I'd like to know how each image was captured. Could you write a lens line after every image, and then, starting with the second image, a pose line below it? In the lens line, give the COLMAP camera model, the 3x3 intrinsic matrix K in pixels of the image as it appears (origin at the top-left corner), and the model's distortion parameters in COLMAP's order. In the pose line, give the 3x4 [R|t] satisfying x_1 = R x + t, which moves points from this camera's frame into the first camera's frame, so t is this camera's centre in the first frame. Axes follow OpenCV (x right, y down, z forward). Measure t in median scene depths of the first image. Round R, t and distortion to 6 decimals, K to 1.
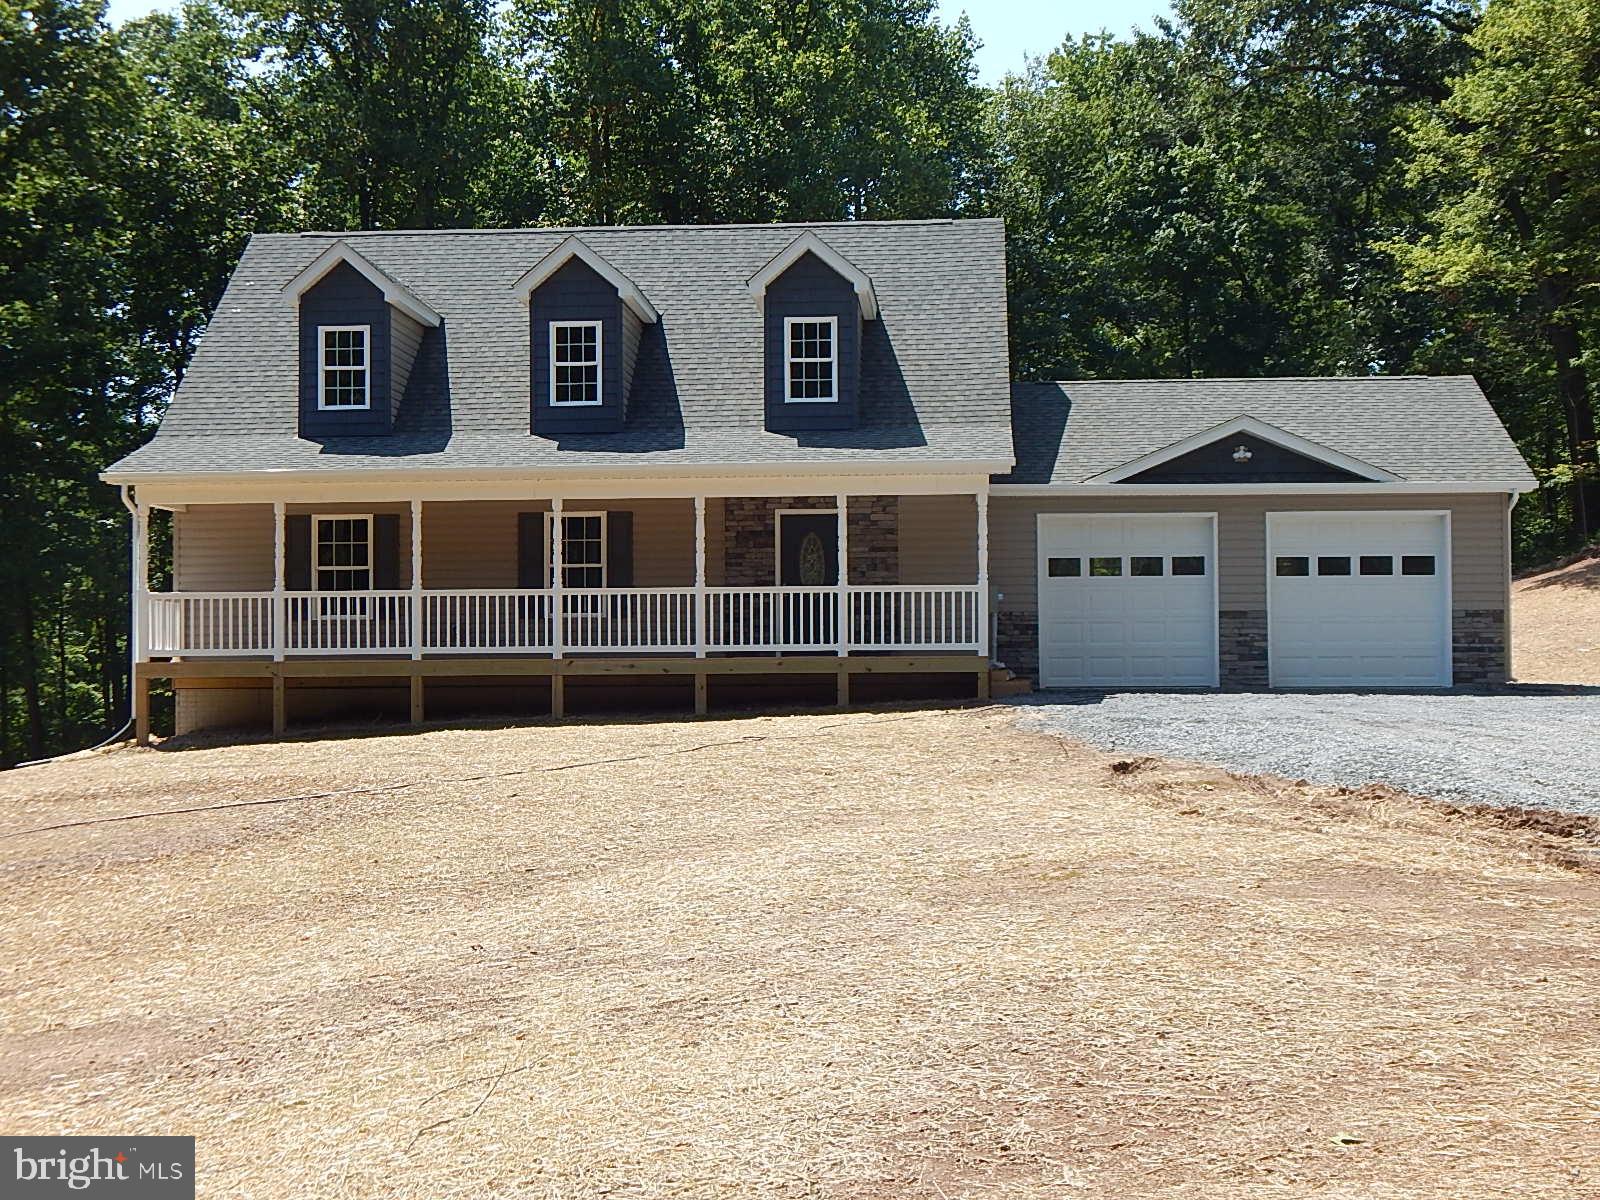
lens RADIAL K [[2305.3, 0, 795.8], [0, 2305.3, 593.7], [0, 0, 1]] dist [0.008482, 0.000000]
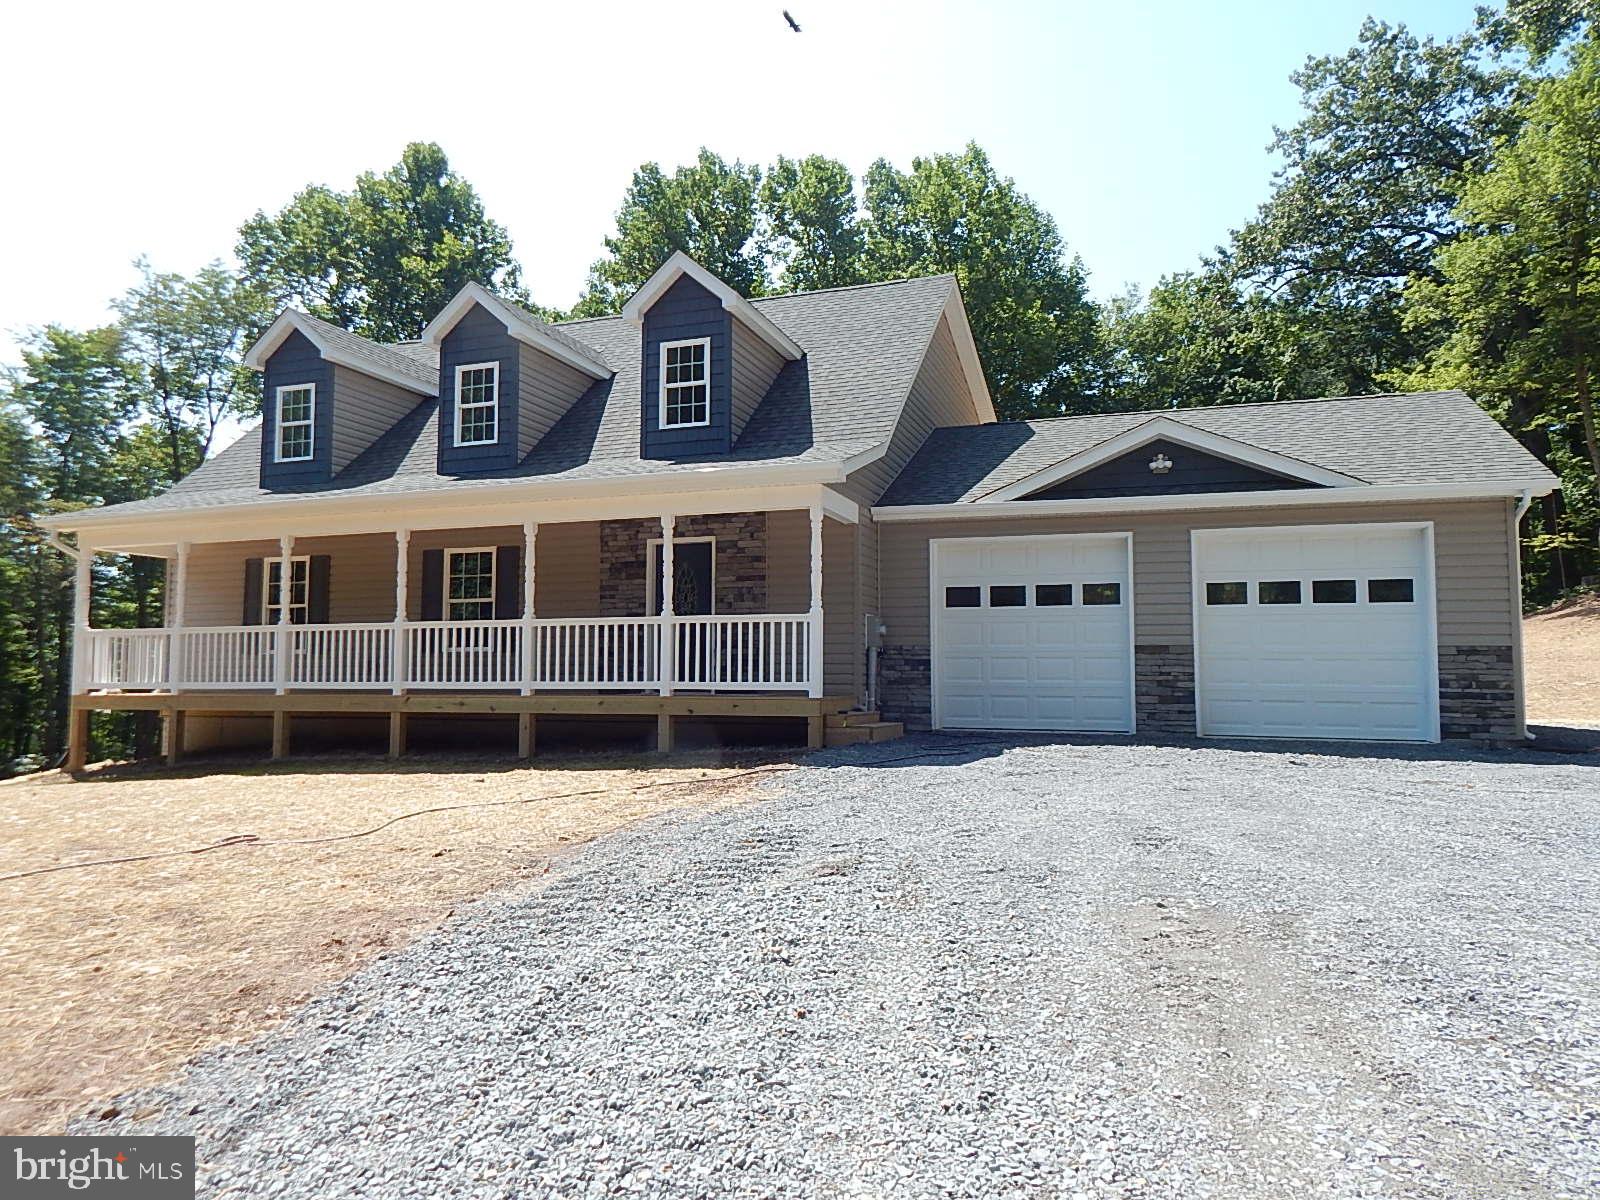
lens RADIAL K [[1064.1, 0, 799.1], [0, 1064.1, 595.7], [0, 0, 1]] dist [0.017112, -0.015301]
pose [[0.963176, -0.009002, -0.268720, 0.170564], [-0.001748, 0.999209, -0.039737, 0.004869], [0.268865, 0.038744, 0.962398, 0.582342]]
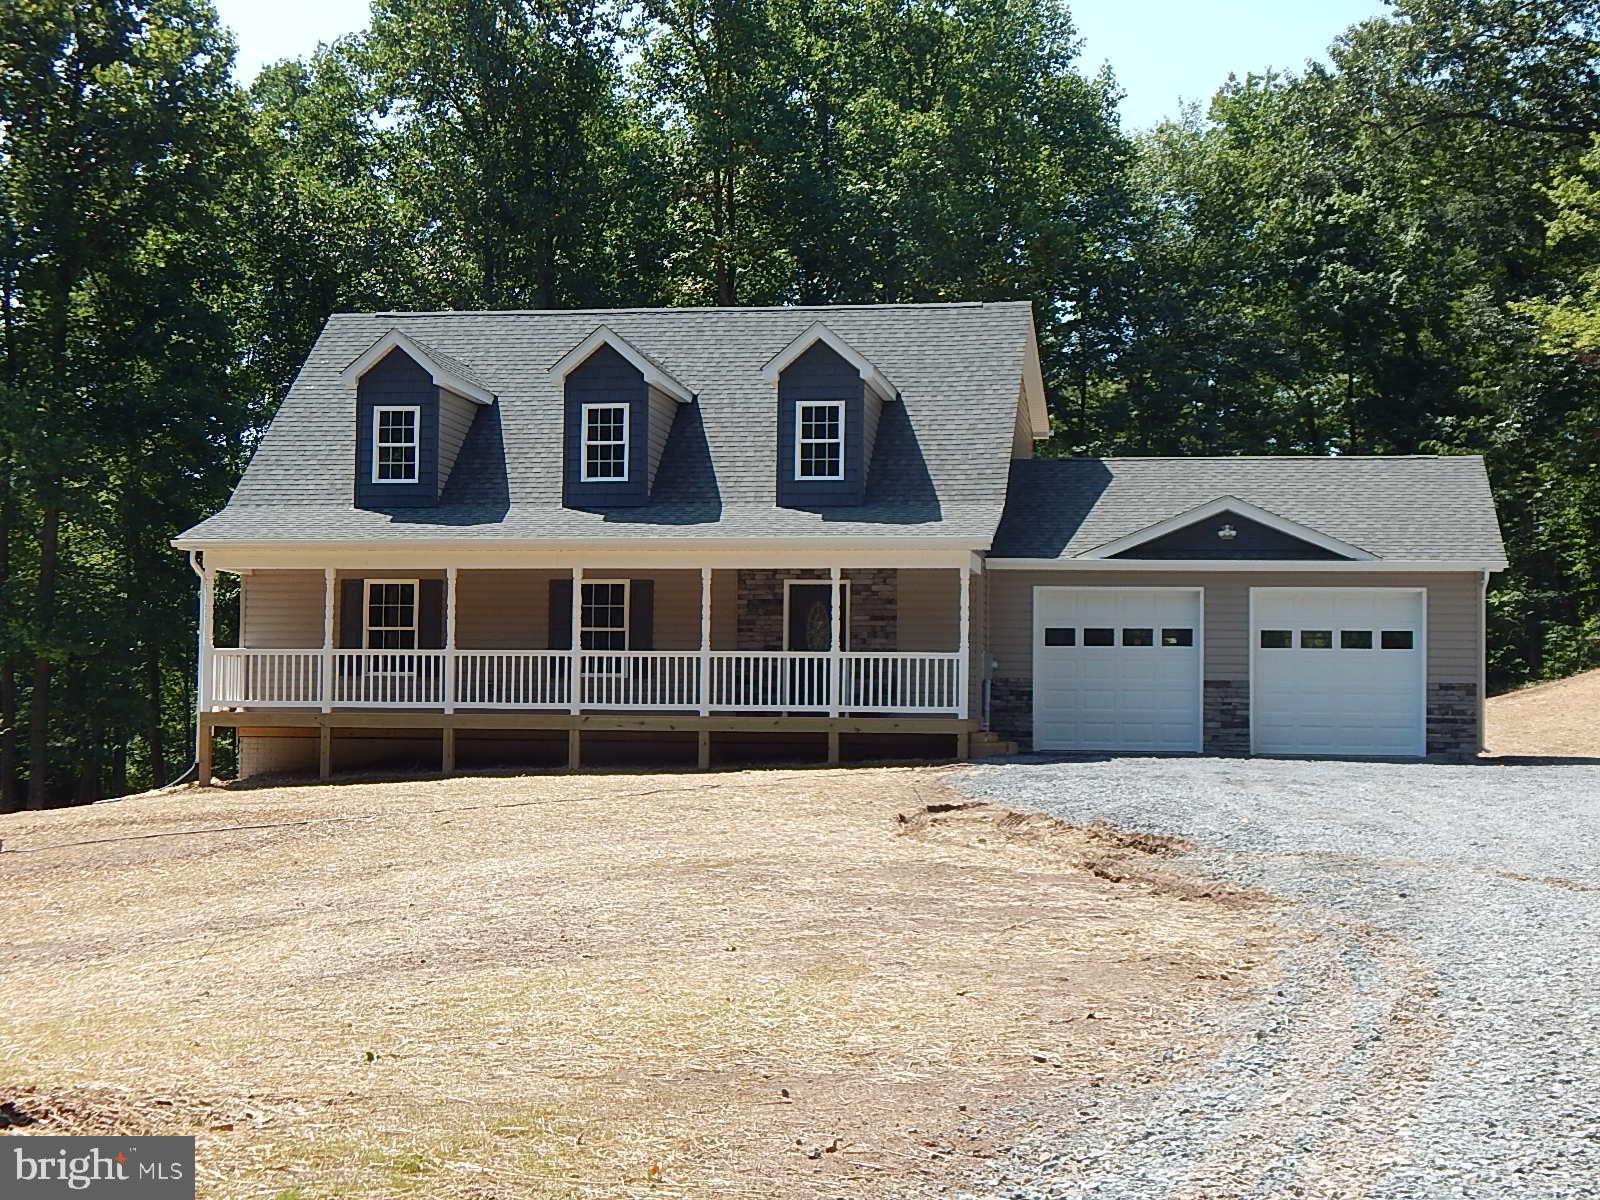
lens RADIAL K [[2630.1, 0, 810.6], [0, 2630.1, 613.5], [0, 0, 1]] dist [-0.003549, 0.000000]
pose [[0.995379, 0.013116, -0.095121, 0.119093], [-0.014604, 0.999781, -0.014964, -0.002603], [0.094904, 0.016284, 0.995353, -0.217660]]
